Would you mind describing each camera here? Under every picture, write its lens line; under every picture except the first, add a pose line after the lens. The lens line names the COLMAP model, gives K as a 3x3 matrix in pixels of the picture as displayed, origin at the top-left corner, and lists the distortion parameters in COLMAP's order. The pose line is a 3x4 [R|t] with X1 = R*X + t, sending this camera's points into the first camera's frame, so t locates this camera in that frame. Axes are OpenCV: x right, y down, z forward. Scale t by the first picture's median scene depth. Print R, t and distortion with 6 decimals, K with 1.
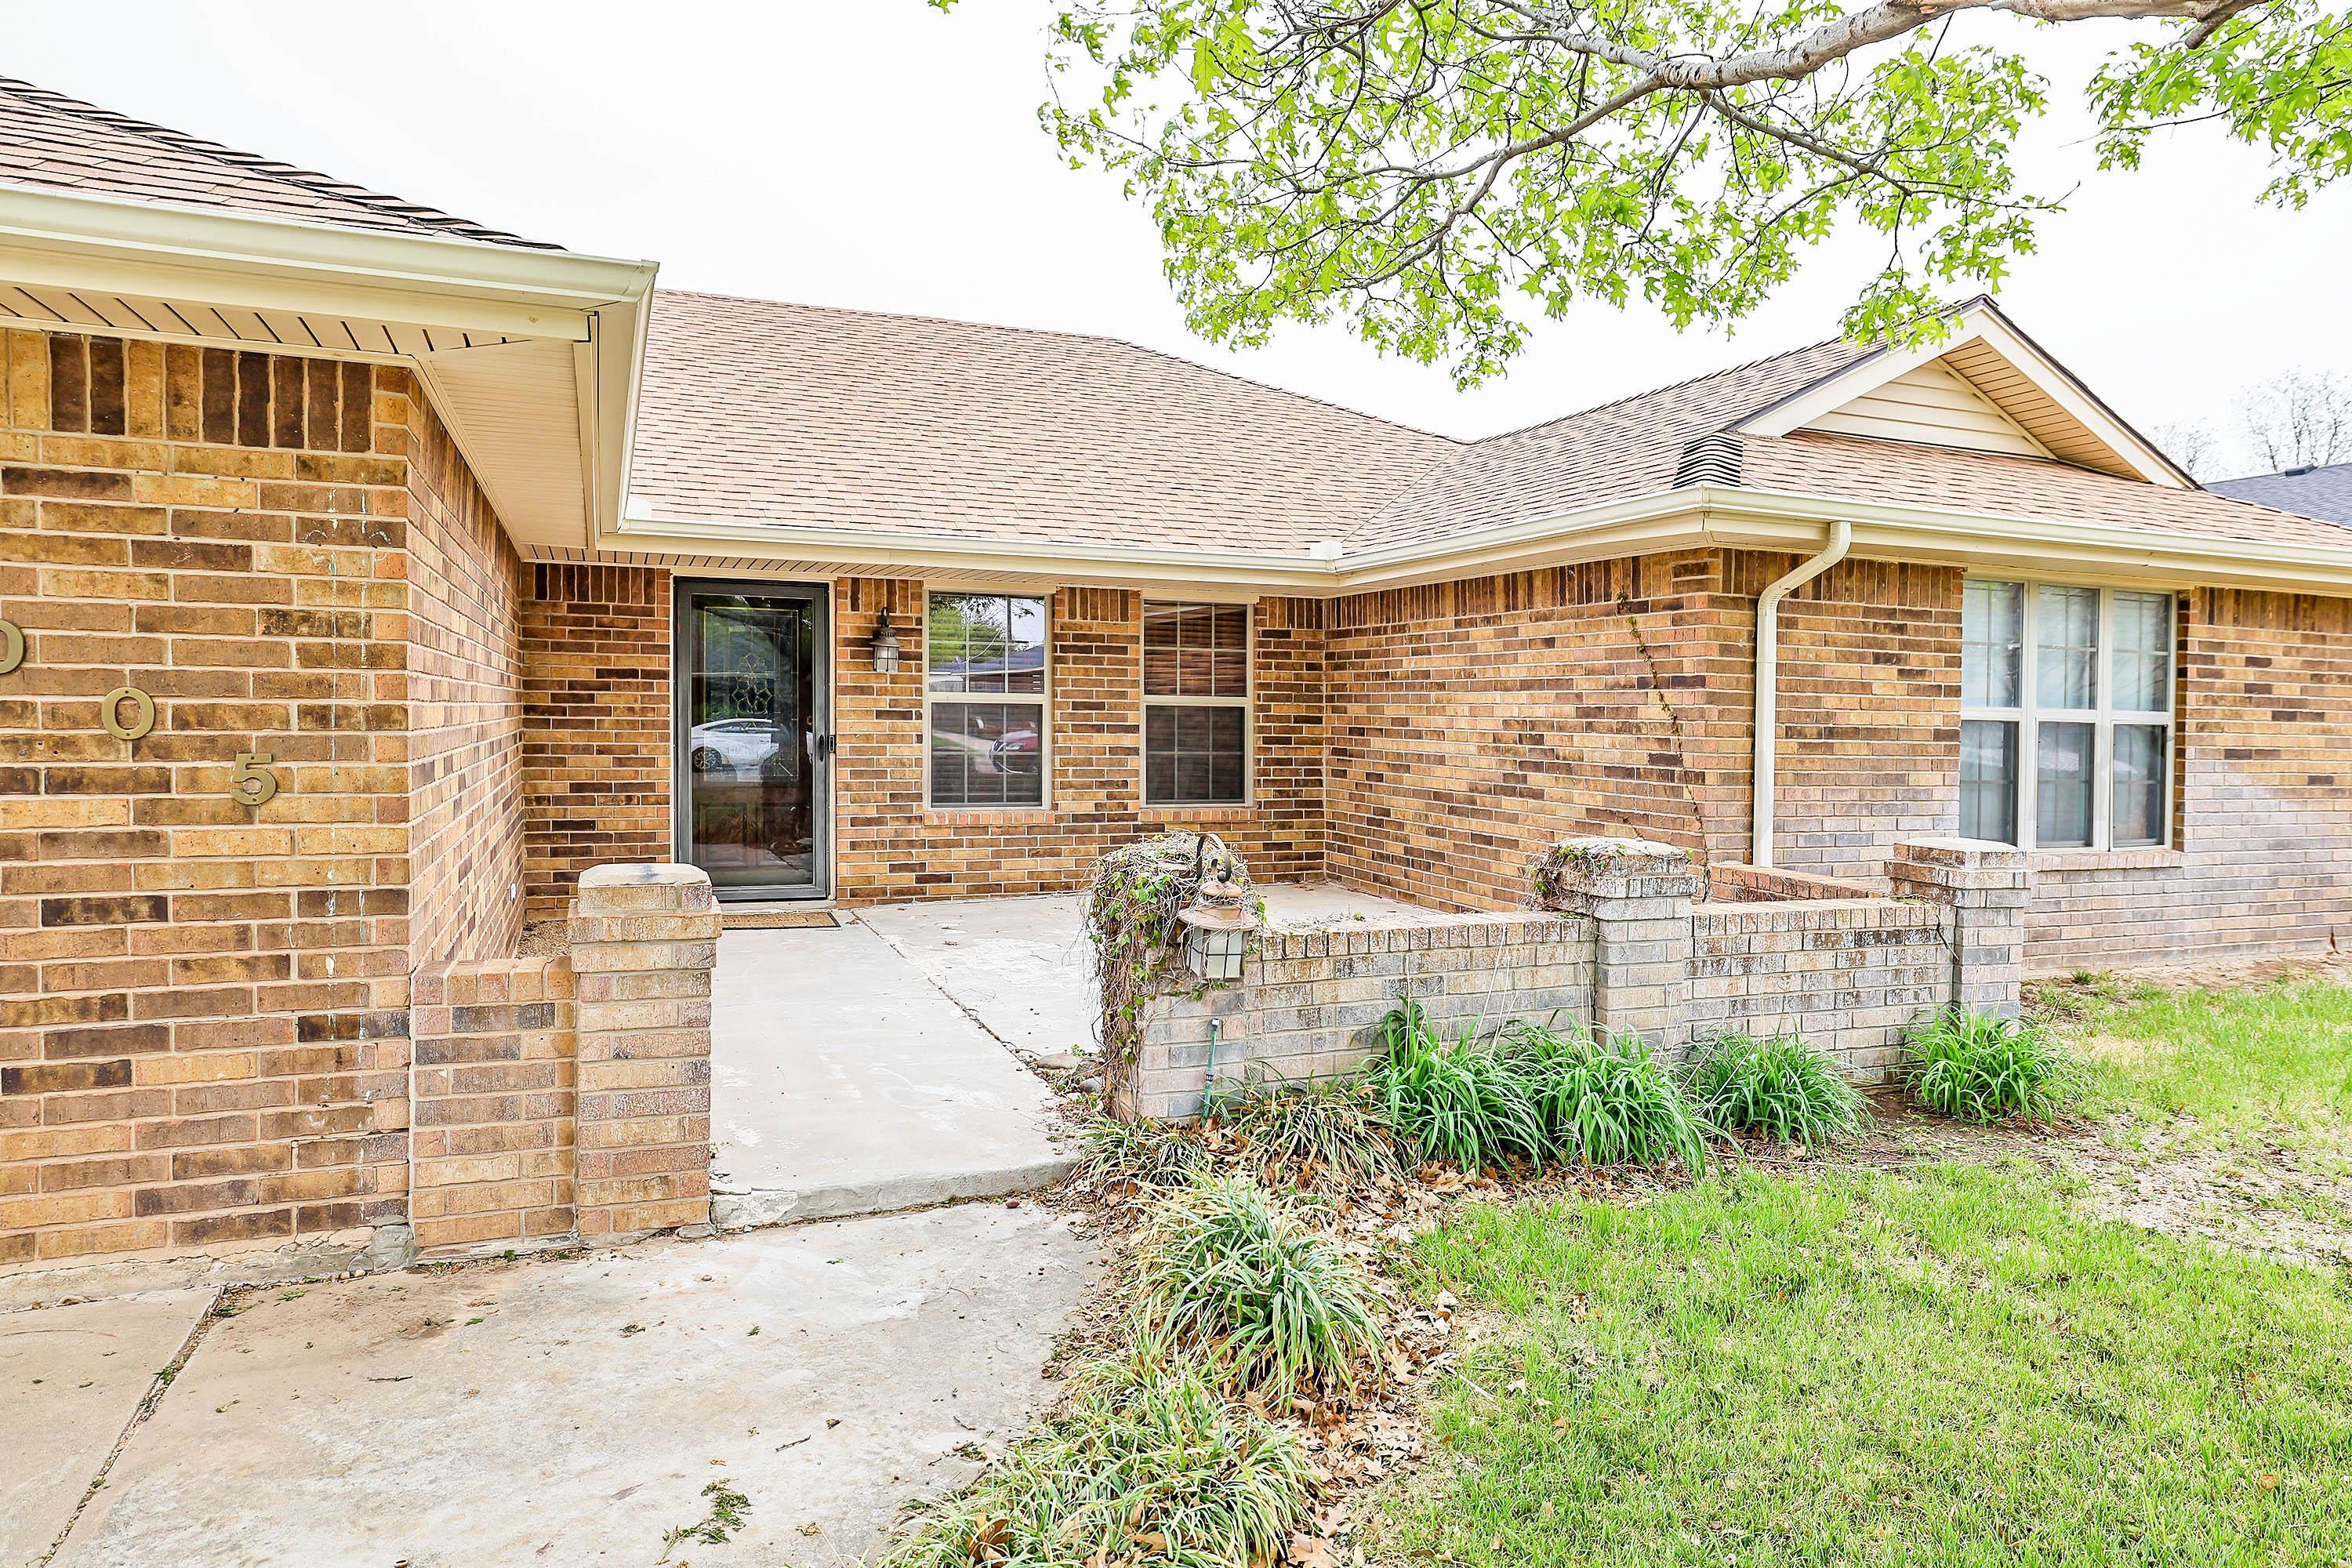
lens RADIAL K [[1407.9, 0, 1181.7], [0, 1407.9, 730.5], [0, 0, 1]] dist [-0.001636, -0.000140]
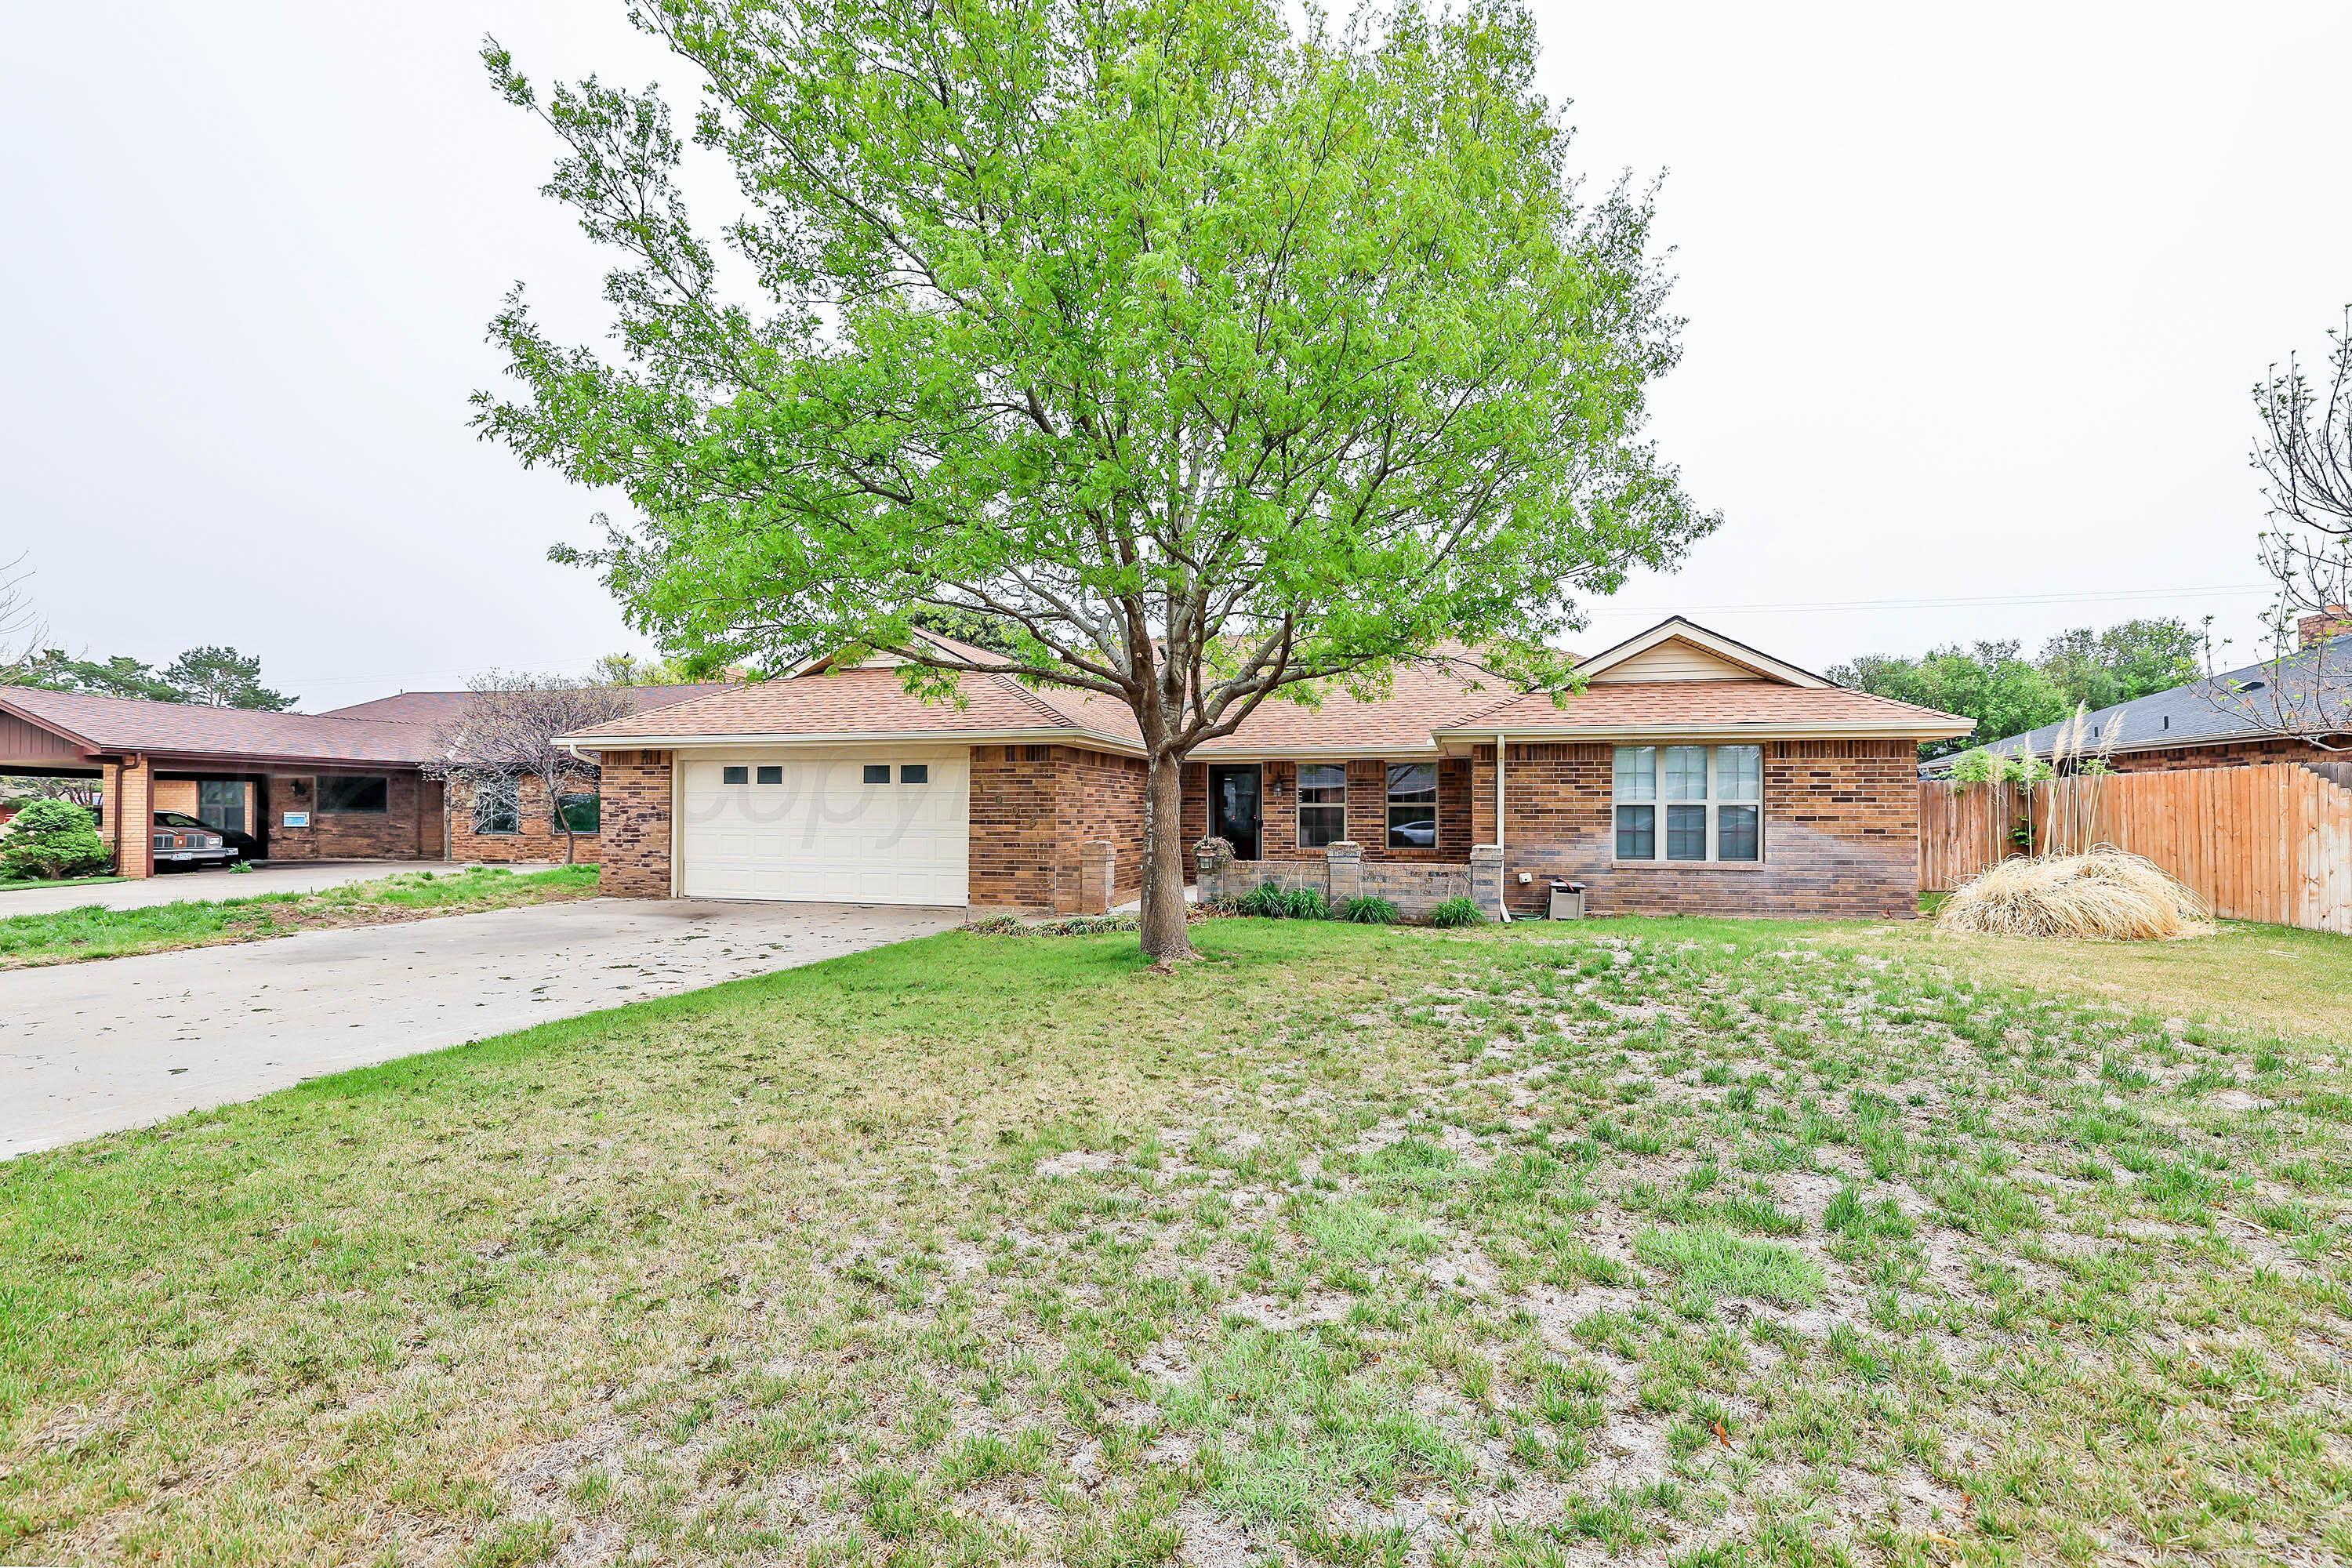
lens RADIAL K [[1013.7, 0, 1172.9], [0, 1013.7, 768.9], [0, 0, 1]] dist [-0.031278, 0.010308]
pose [[0.808805, -0.041824, -0.586588, 0.751534], [0.005133, 0.997932, -0.064075, 0.029273], [0.588054, 0.048814, 0.807347, -0.668796]]
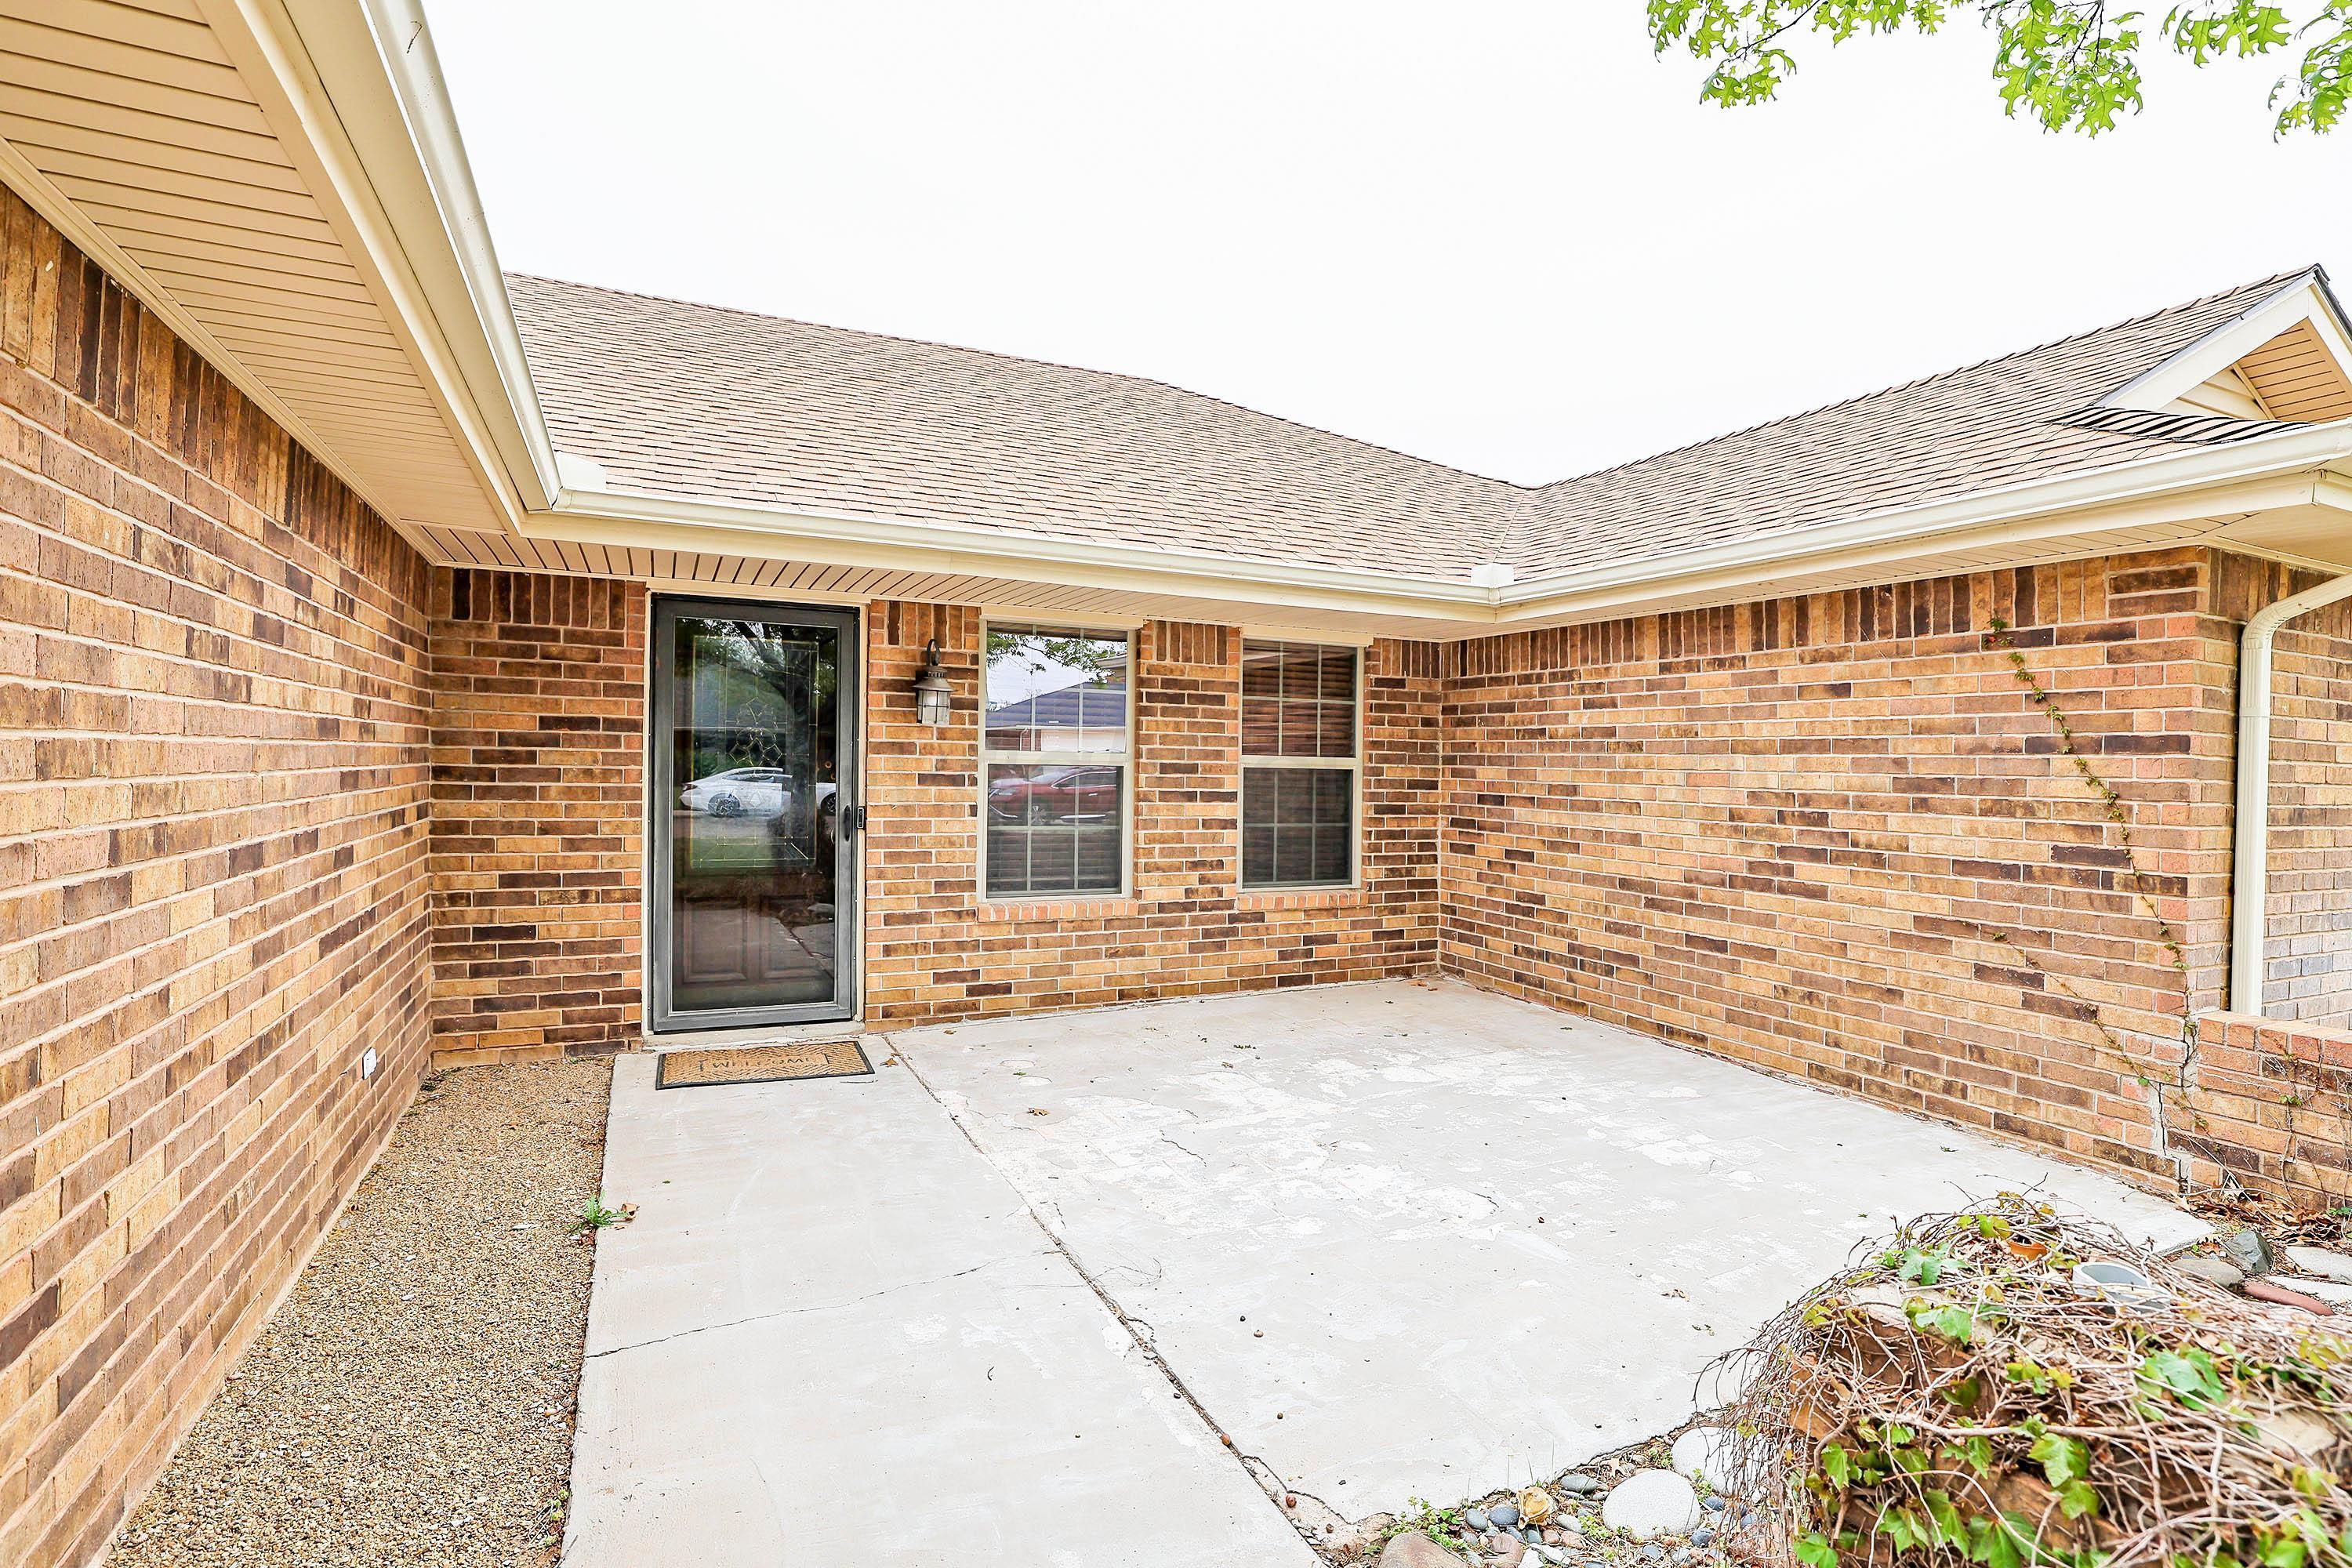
lens RADIAL K [[1129.6, 0, 1166.2], [0, 1129.6, 747.6], [0, 0, 1]] dist [-0.040056, 0.025912]
pose [[0.998927, 0.005872, 0.045945, -0.110057], [-0.004647, 0.999632, -0.026721, -0.012857], [-0.046085, 0.026479, 0.998587, 0.376963]]
